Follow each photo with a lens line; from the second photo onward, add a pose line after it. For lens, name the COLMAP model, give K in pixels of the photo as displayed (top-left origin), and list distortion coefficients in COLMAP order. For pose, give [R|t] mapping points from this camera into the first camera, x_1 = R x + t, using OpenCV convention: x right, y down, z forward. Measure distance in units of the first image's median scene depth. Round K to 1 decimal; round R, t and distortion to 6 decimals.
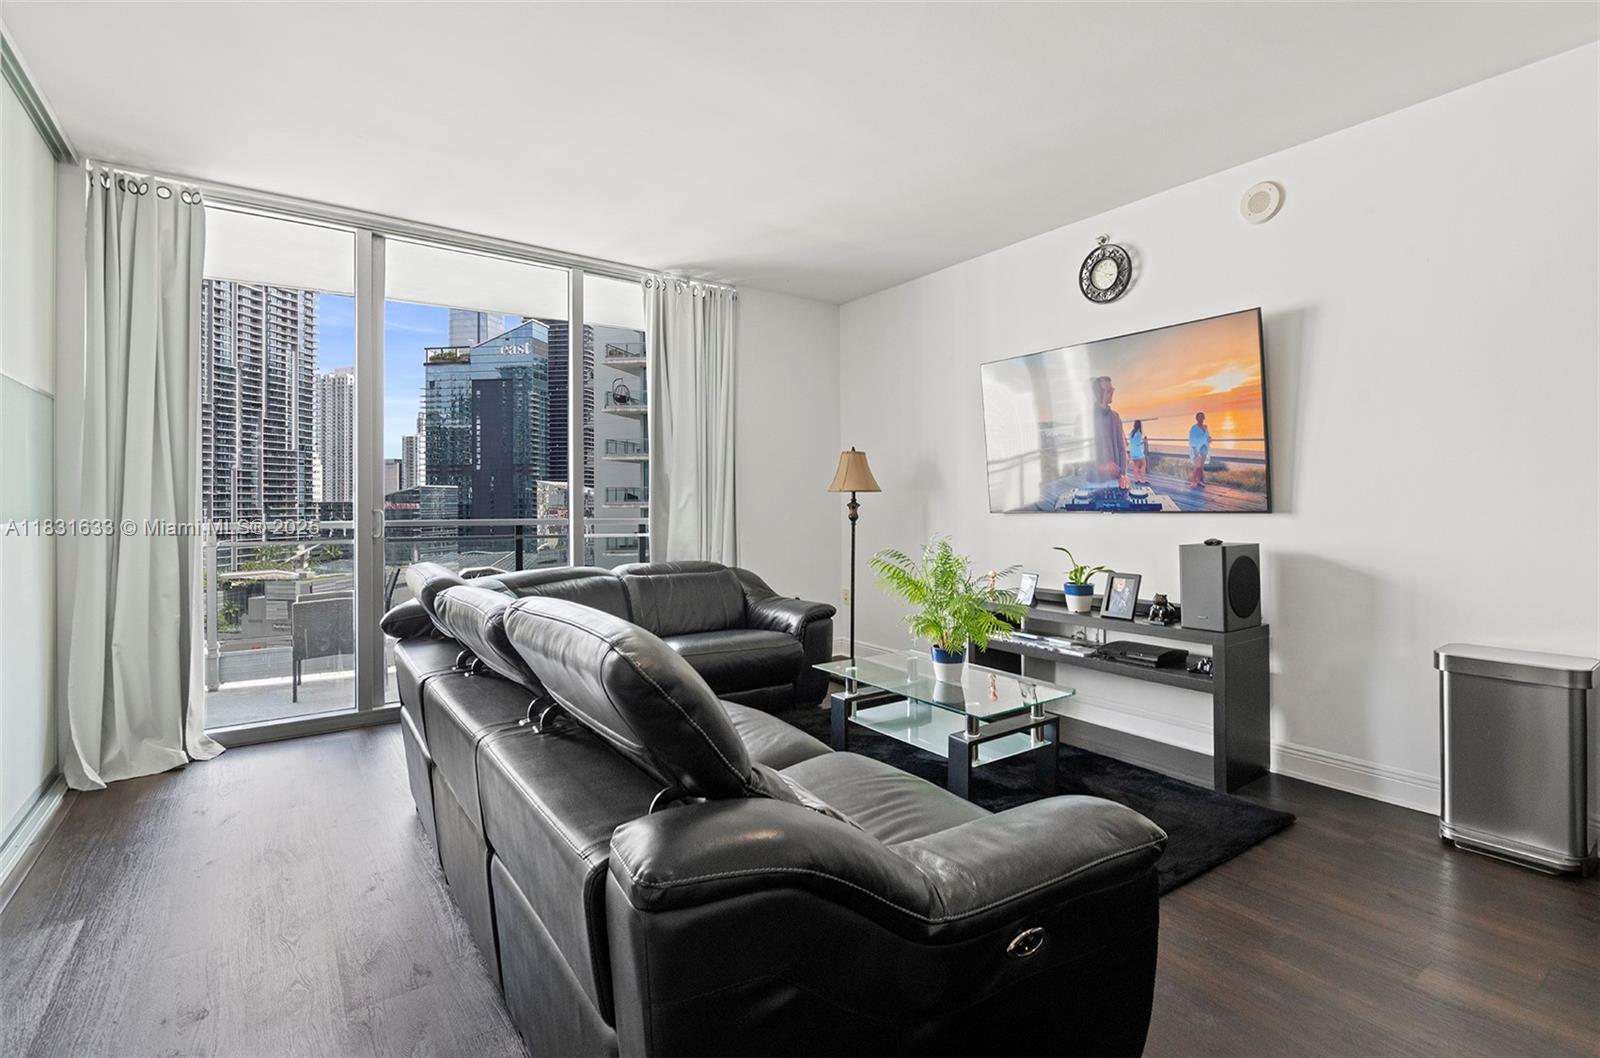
lens RADIAL K [[731.9, 0, 817.5], [0, 731.9, 498.6], [0, 0, 1]] dist [0.000701, 0.000583]
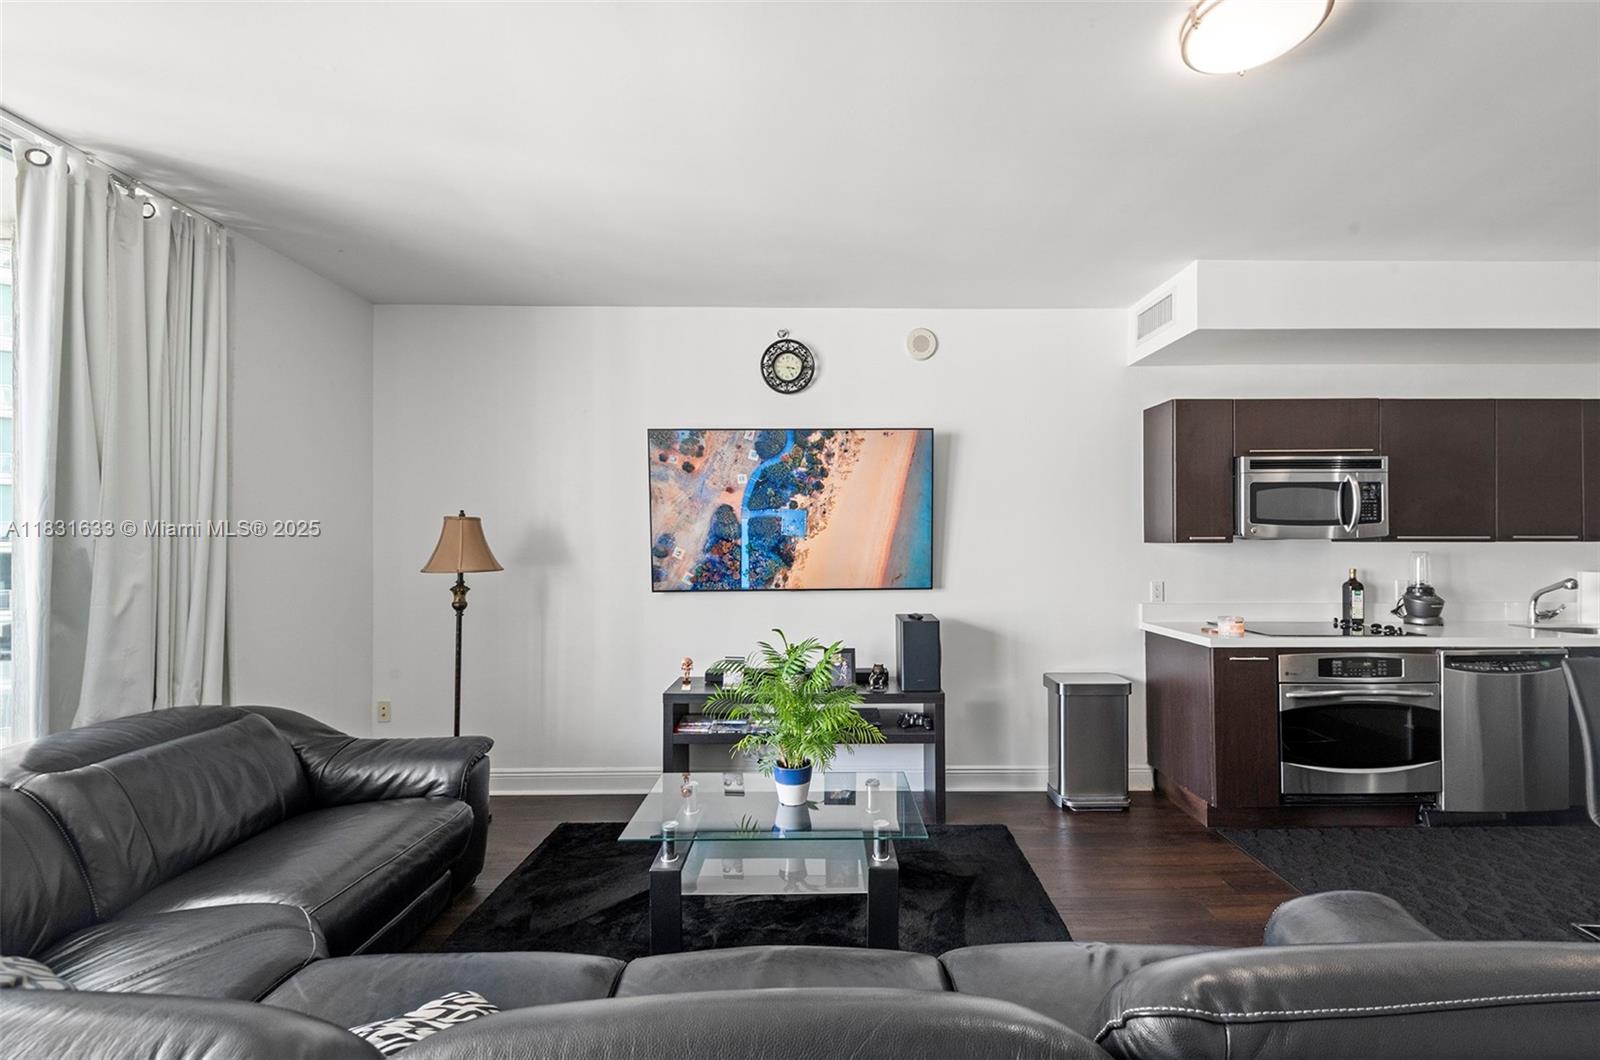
lens RADIAL K [[665.2, 0, 823.4], [0, 665.2, 536.7], [0, 0, 1]] dist [0.002911, -0.001853]
pose [[0.577076, 0.008620, 0.816645, -0.420889], [-0.002883, 0.999960, -0.008518, -0.059041], [-0.816686, 0.002561, 0.577077, 0.463812]]
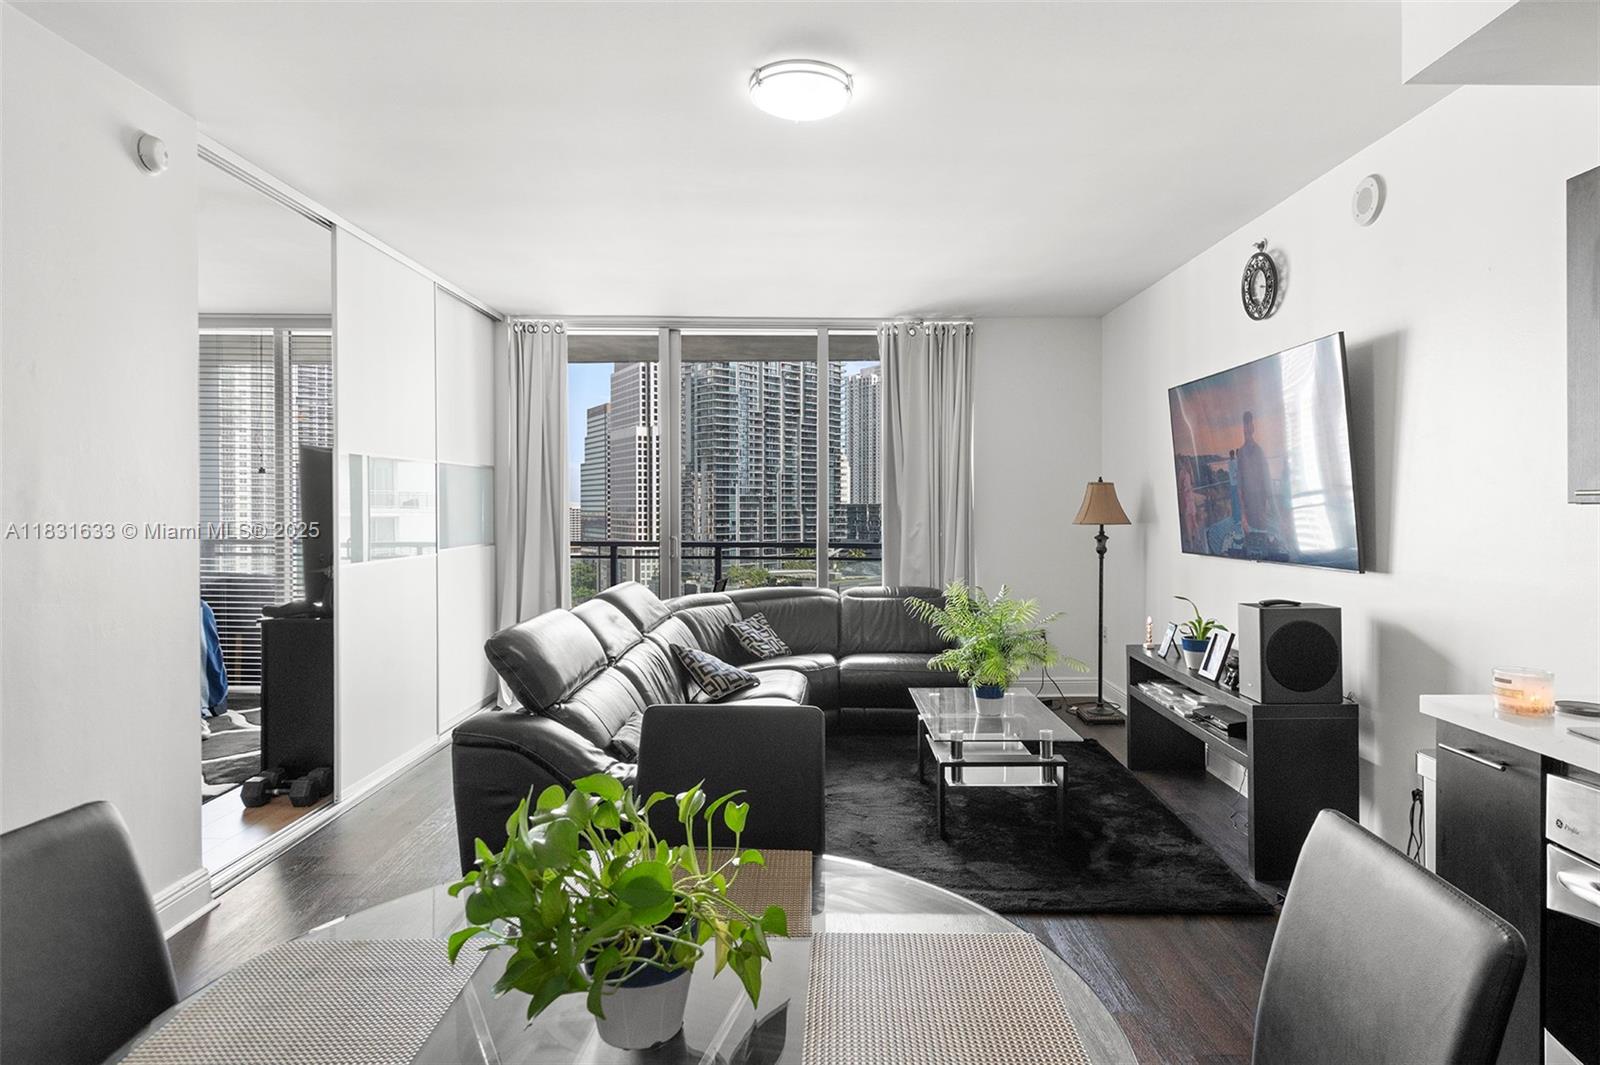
lens RADIAL K [[885.1, 0, 837.9], [0, 885.1, 508.7], [0, 0, 1]] dist [0.012483, -0.005334]
pose [[0.820347, 0.005985, -0.571835, 0.678381], [-0.000731, 0.999955, 0.009417, -0.060416], [0.571866, -0.007307, 0.820315, -0.176199]]
